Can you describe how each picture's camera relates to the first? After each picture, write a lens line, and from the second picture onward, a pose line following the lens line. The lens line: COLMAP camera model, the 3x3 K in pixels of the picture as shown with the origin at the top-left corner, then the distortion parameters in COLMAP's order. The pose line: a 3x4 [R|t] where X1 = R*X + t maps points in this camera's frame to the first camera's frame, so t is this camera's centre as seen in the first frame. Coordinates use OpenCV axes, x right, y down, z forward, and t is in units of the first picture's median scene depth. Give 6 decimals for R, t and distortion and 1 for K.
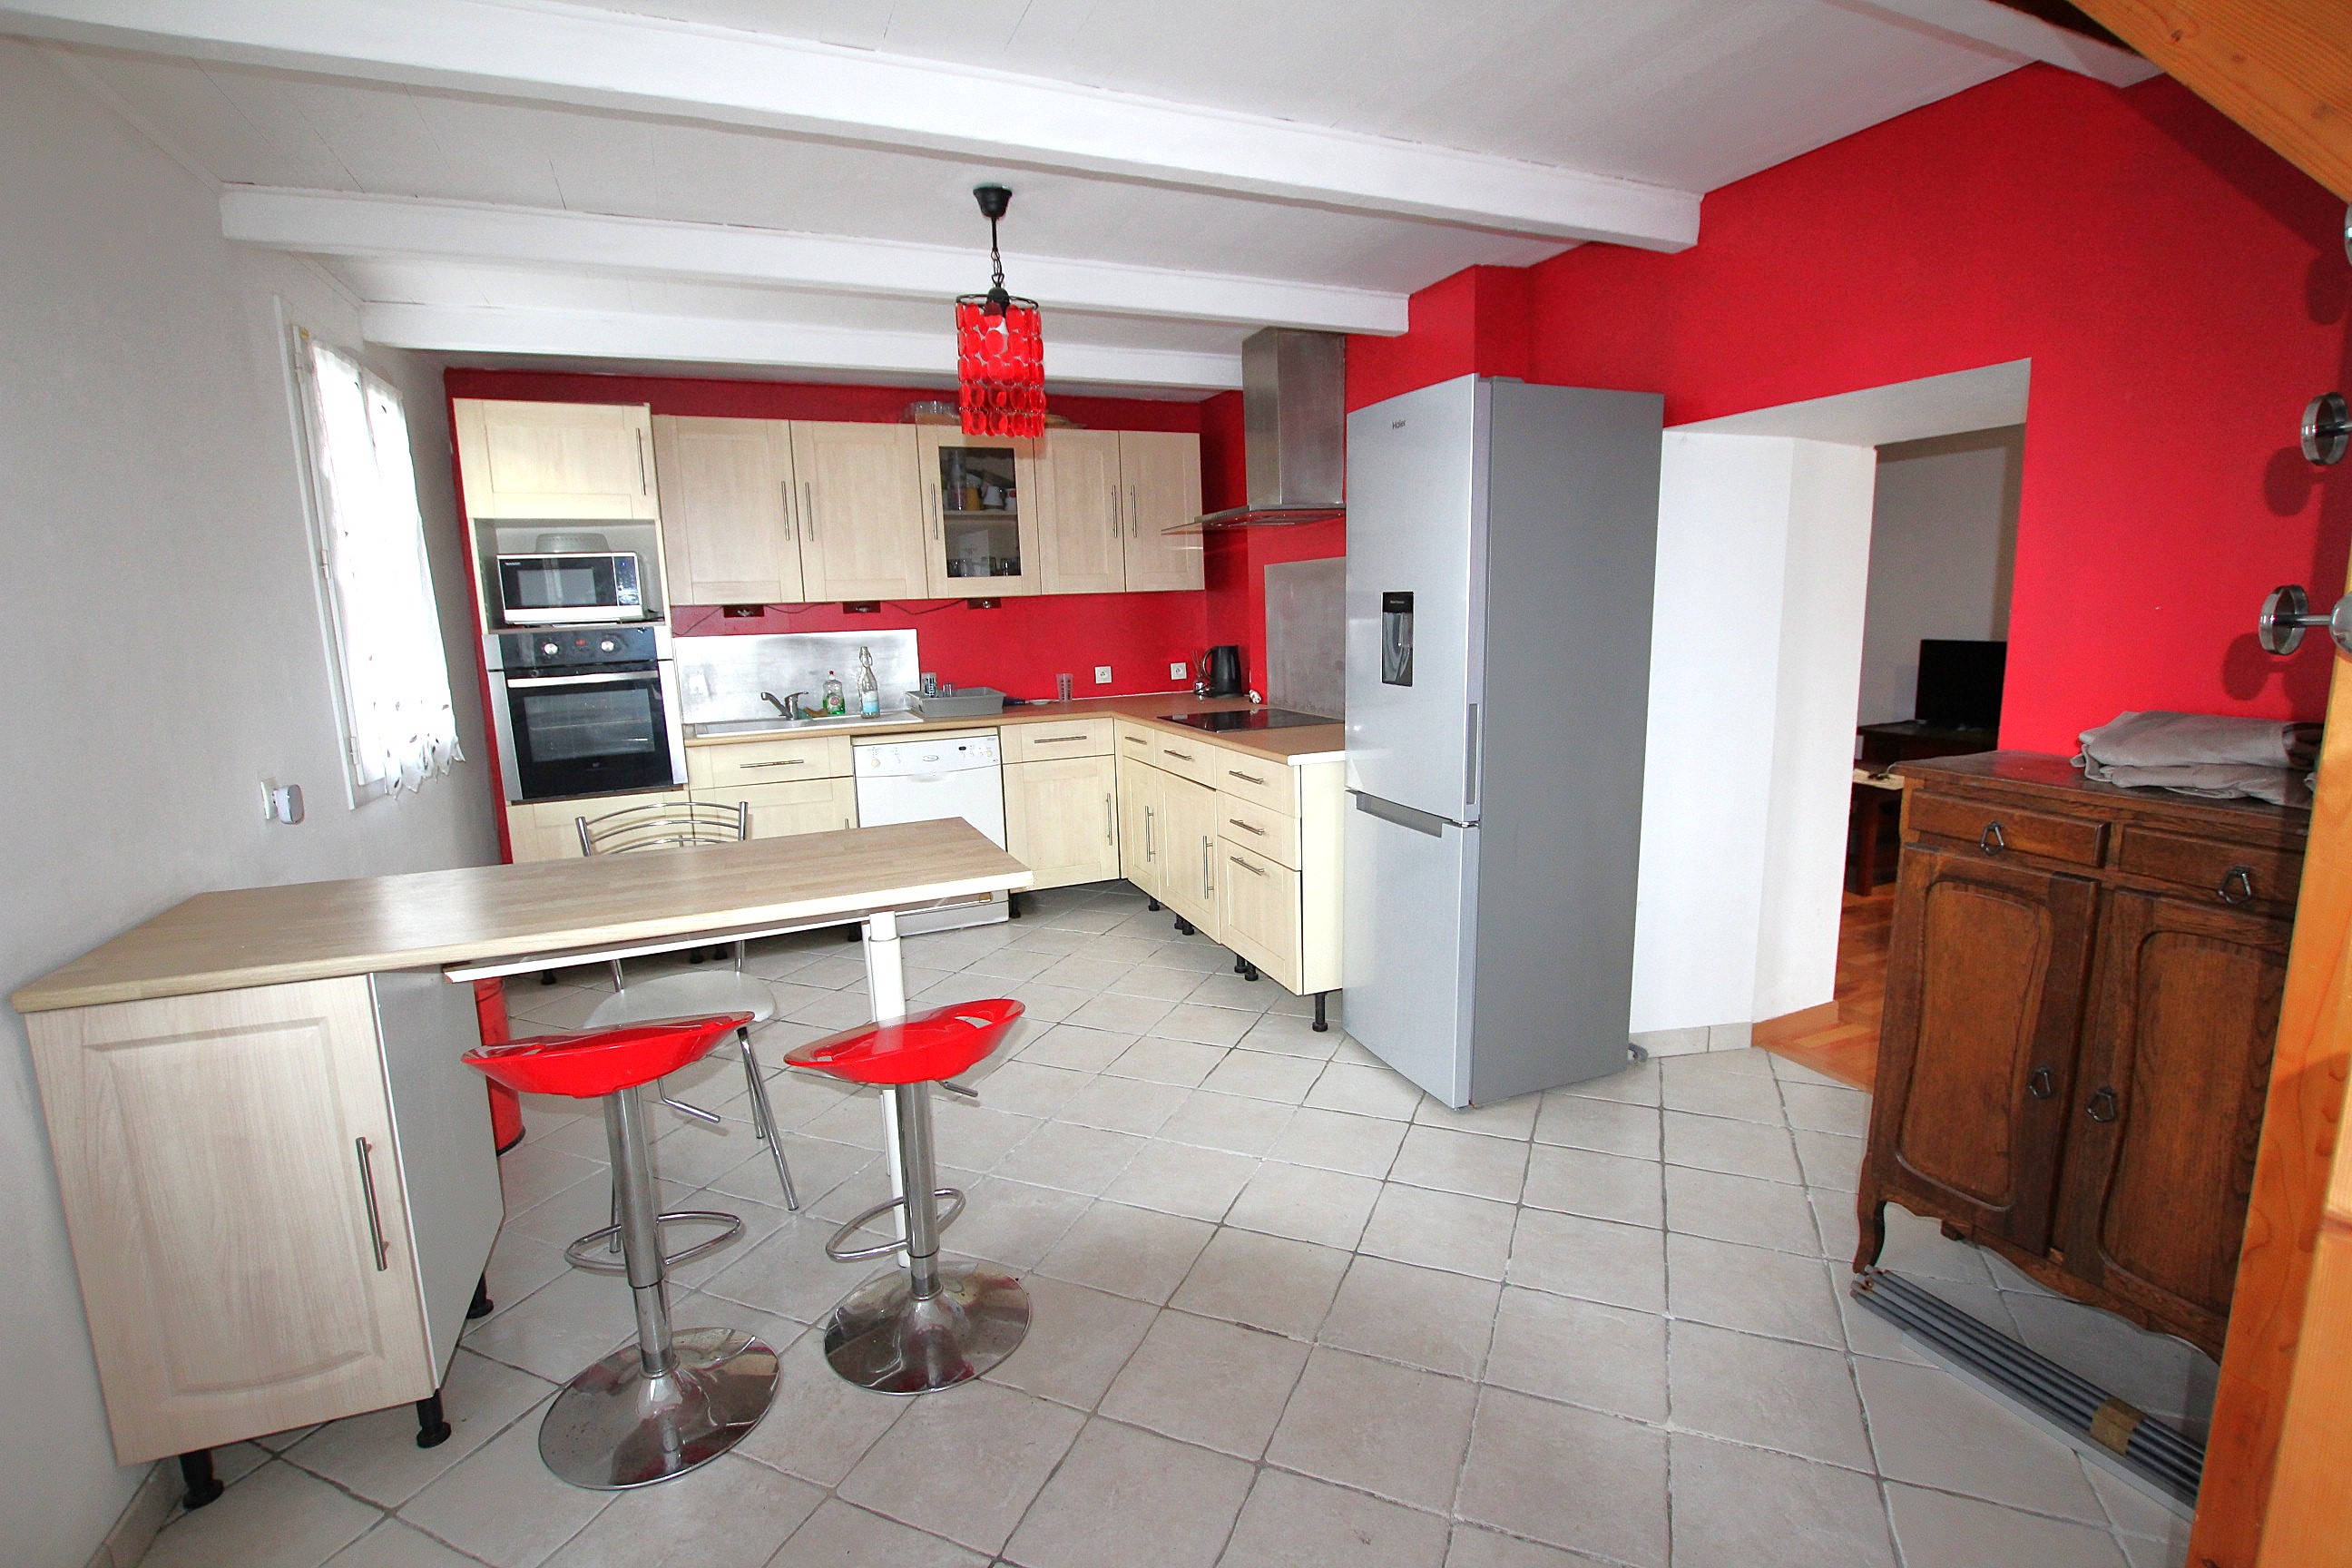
lens RADIAL K [[1101.4, 0, 1176.0], [0, 1101.4, 784.0], [0, 0, 1]] dist [-0.037594, -0.000063]
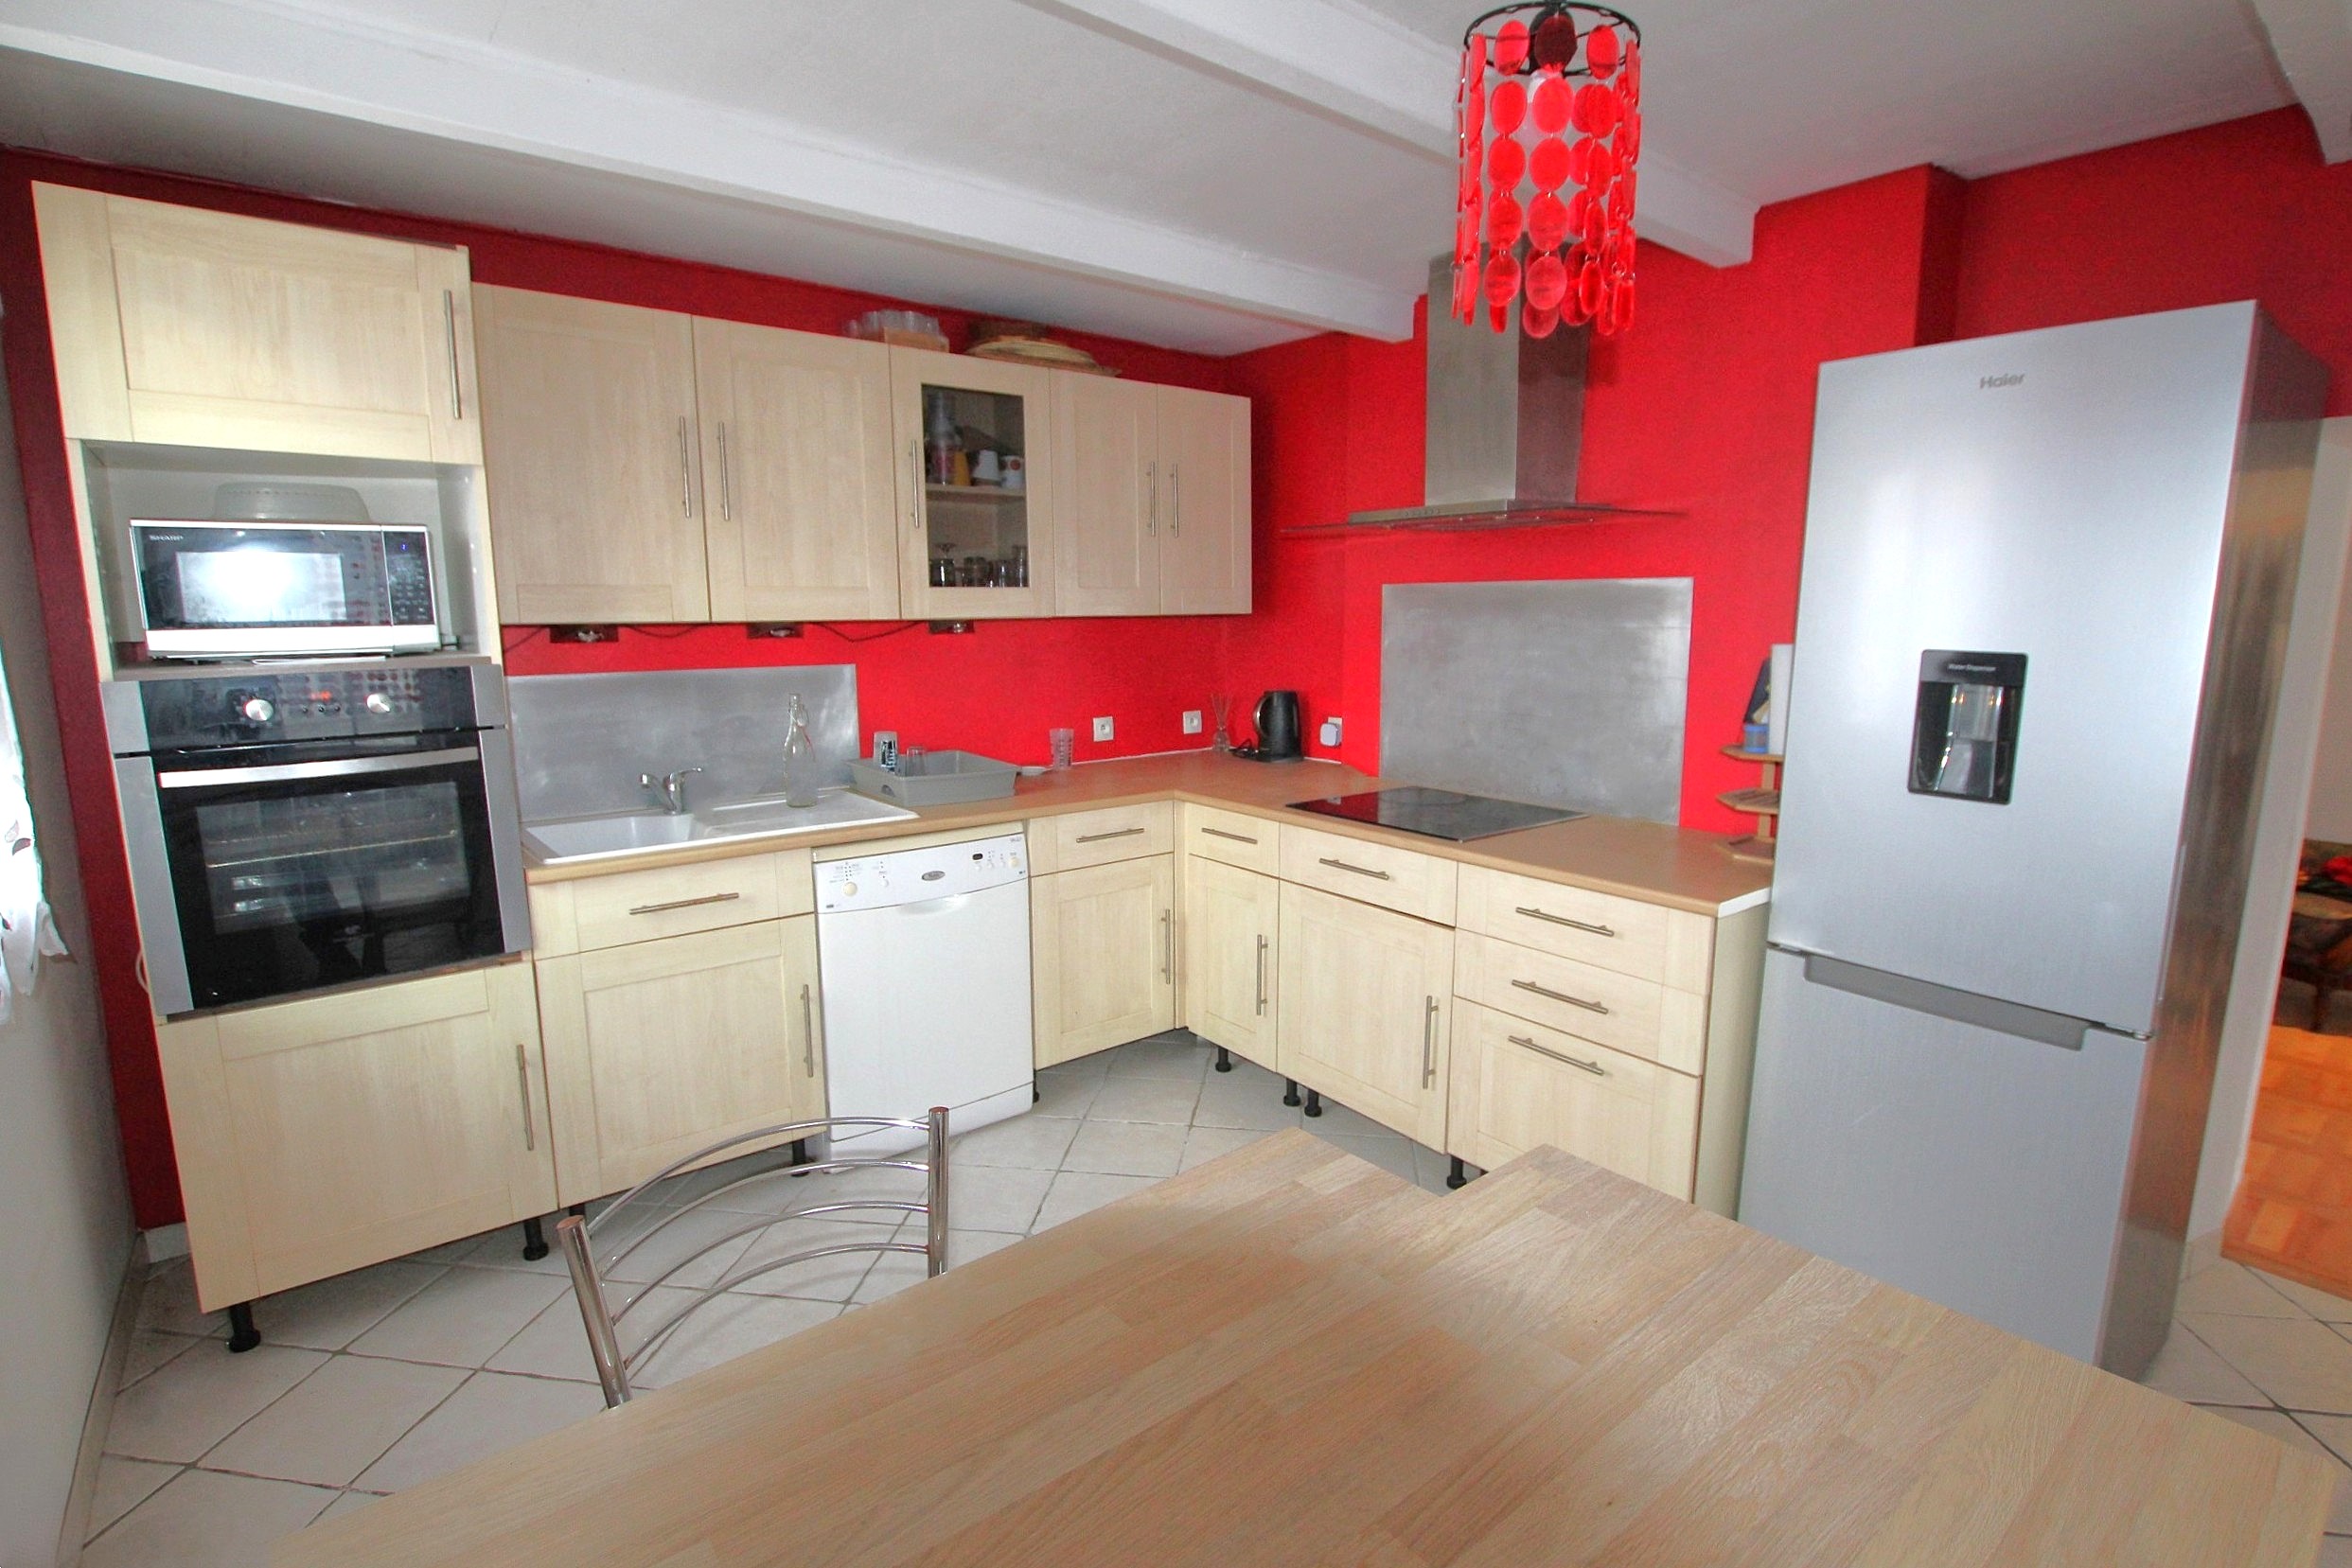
lens RADIAL K [[1151.4, 0, 1176.0], [0, 1151.4, 784.0], [0, 0, 1]] dist [-0.028660, 0.000584]
pose [[0.963925, -0.014971, 0.265751, -0.255922], [0.018642, 0.999762, -0.011296, -0.063869], [-0.265519, 0.015843, 0.963975, 0.321754]]
